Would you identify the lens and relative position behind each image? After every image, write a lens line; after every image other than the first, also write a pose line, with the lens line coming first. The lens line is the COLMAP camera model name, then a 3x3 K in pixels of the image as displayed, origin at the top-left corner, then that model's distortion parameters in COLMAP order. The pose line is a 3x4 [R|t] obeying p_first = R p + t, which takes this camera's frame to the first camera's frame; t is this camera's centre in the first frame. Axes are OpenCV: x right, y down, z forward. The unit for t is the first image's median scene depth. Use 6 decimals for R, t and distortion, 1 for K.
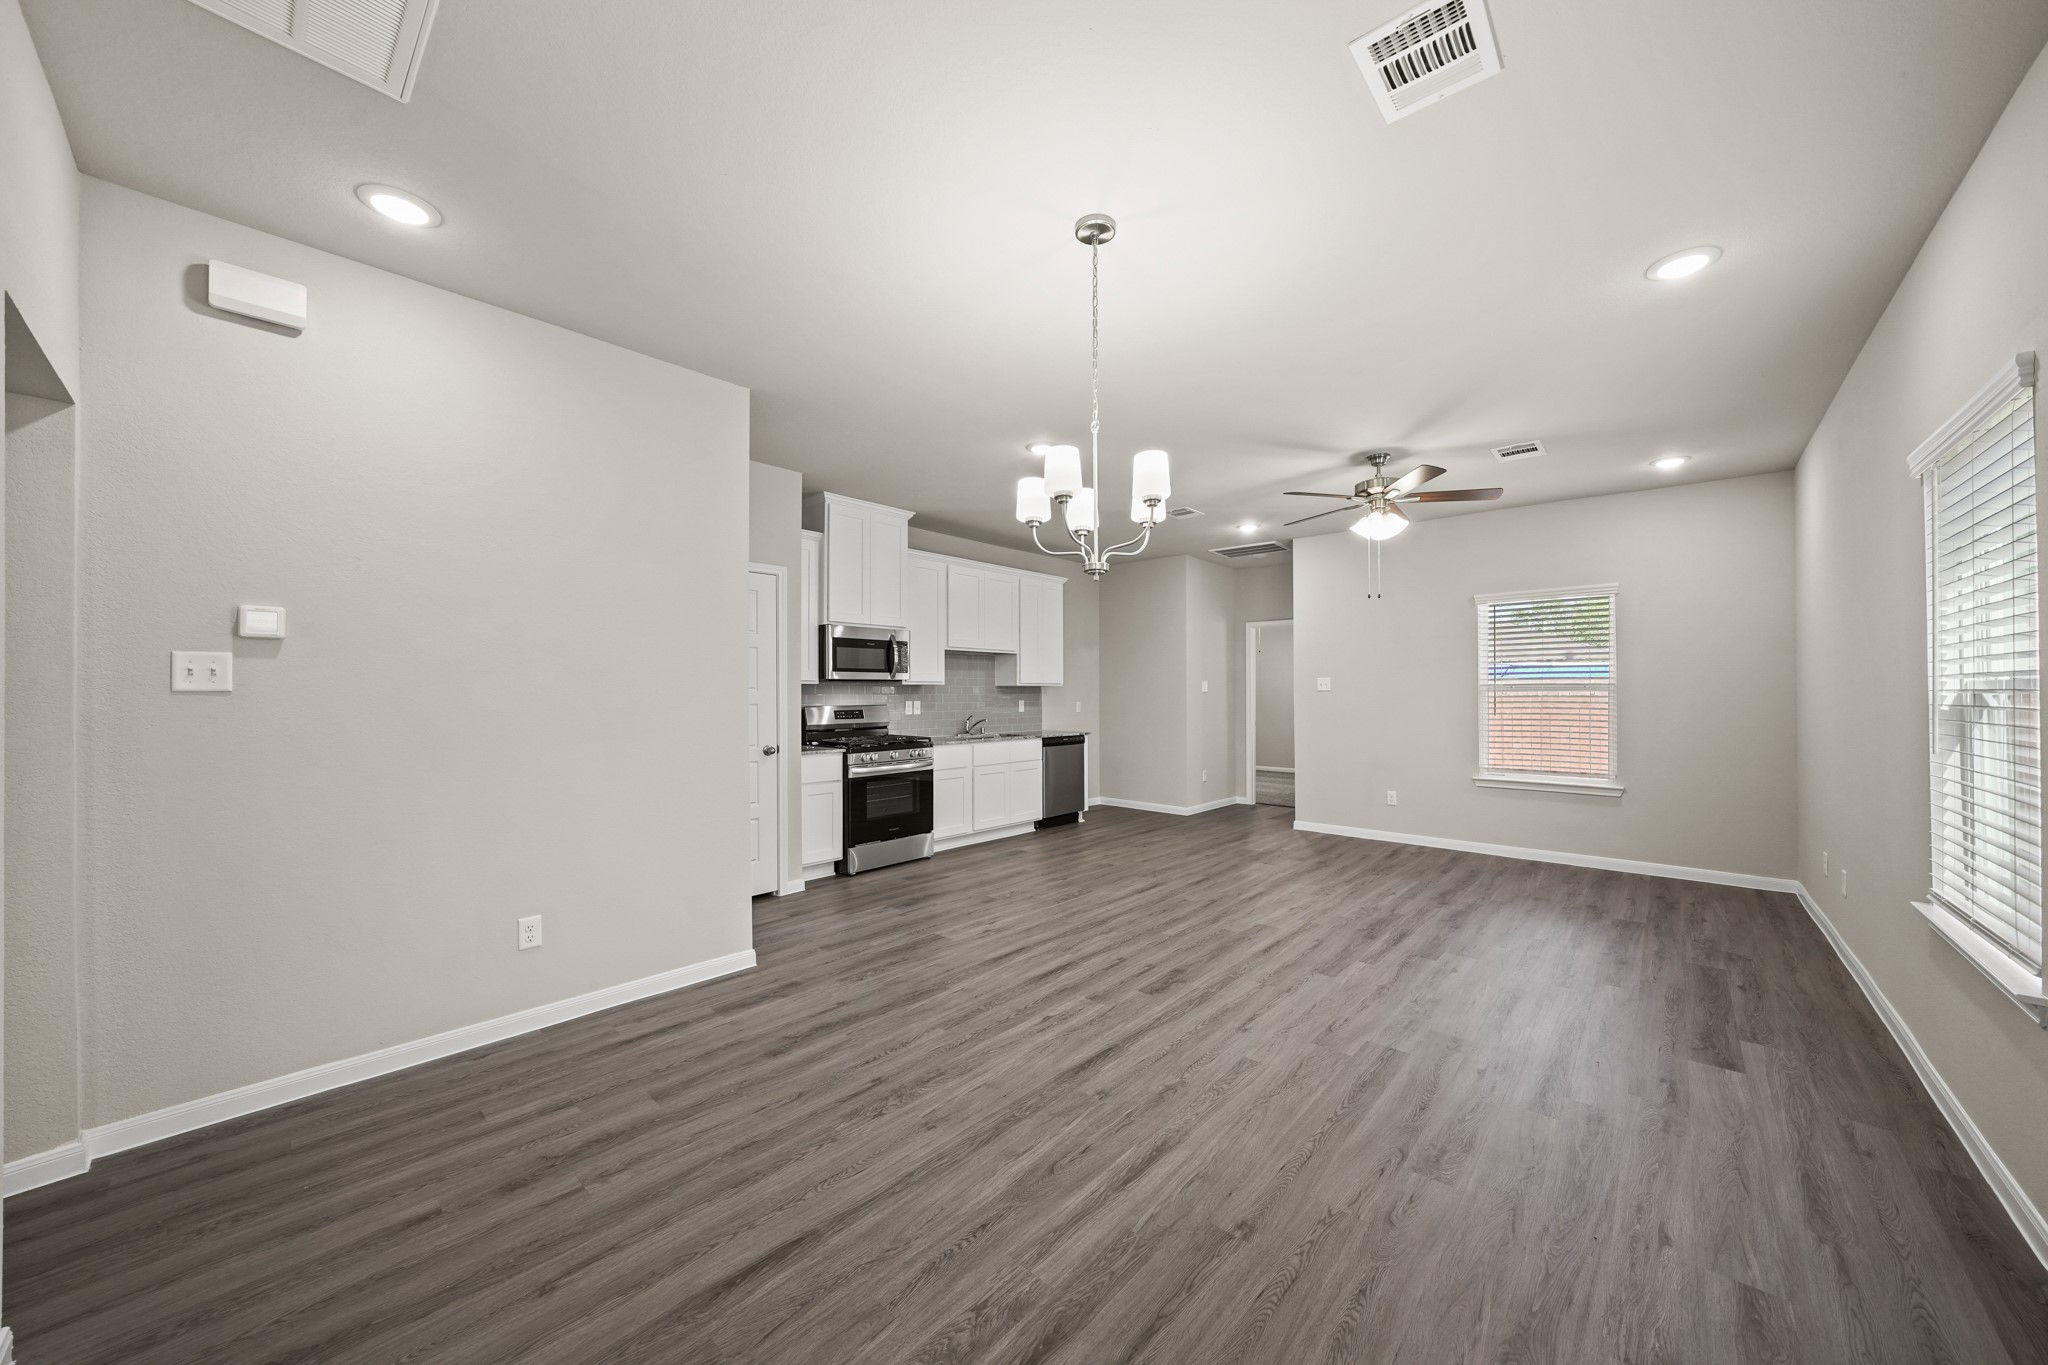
lens RADIAL K [[715.1, 0, 1025.6], [0, 715.1, 684.3], [0, 0, 1]] dist [0.000163, 0.000001]
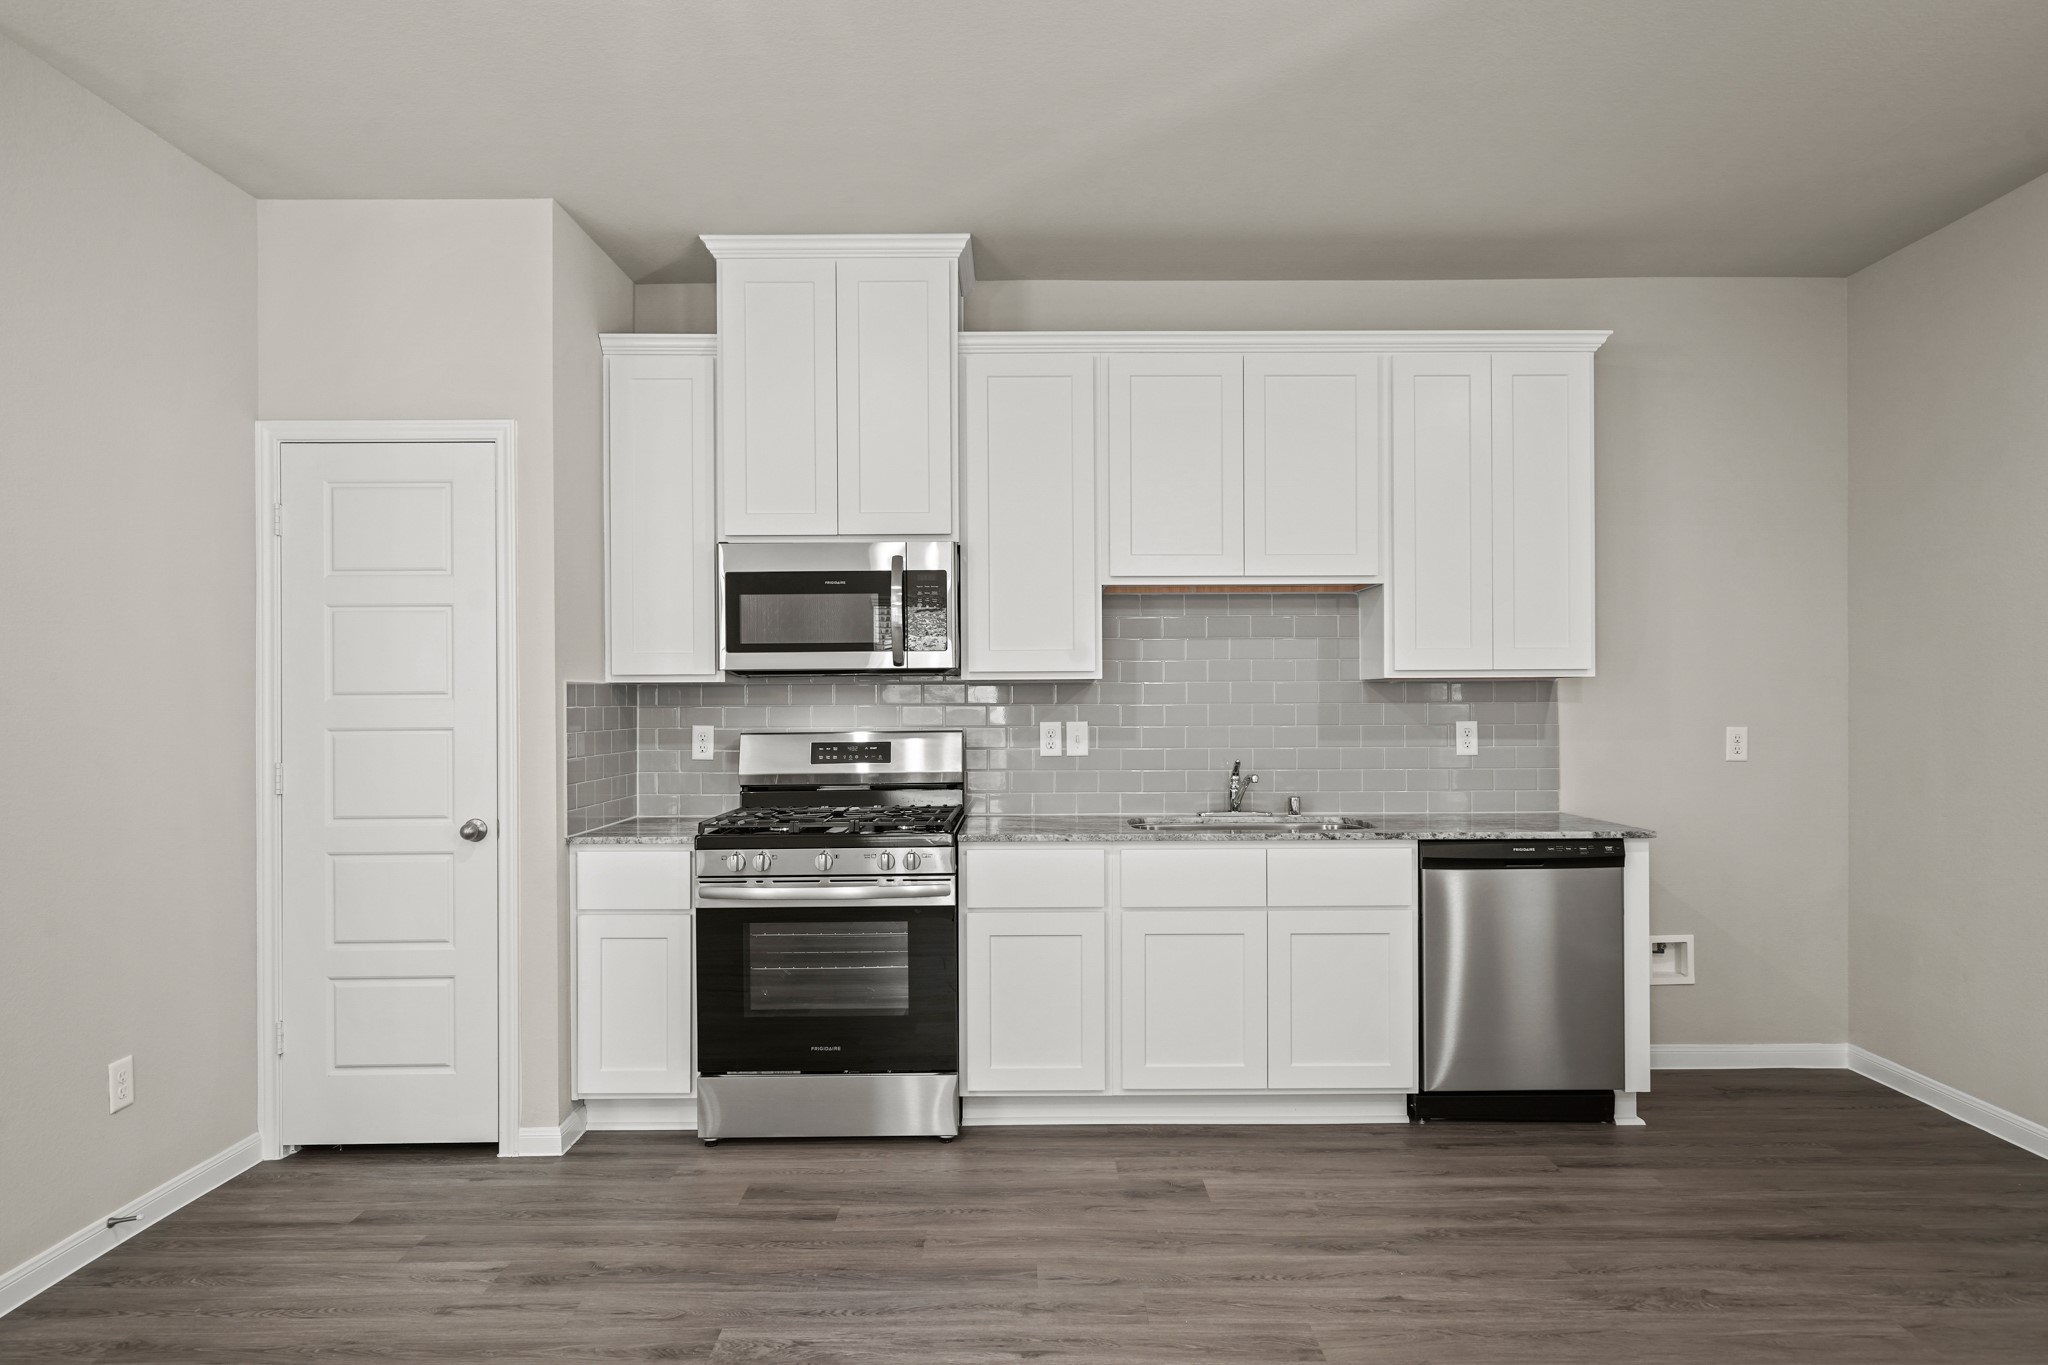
lens RADIAL K [[1242.7, 0, 1026.8], [0, 1242.7, 695.1], [0, 0, 1]] dist [0.002208, 0.000901]
pose [[0.682107, -0.003572, -0.731244, 0.358429], [0.012363, 0.999901, 0.006648, 0.004444], [0.731148, -0.013575, 0.682084, 0.564524]]
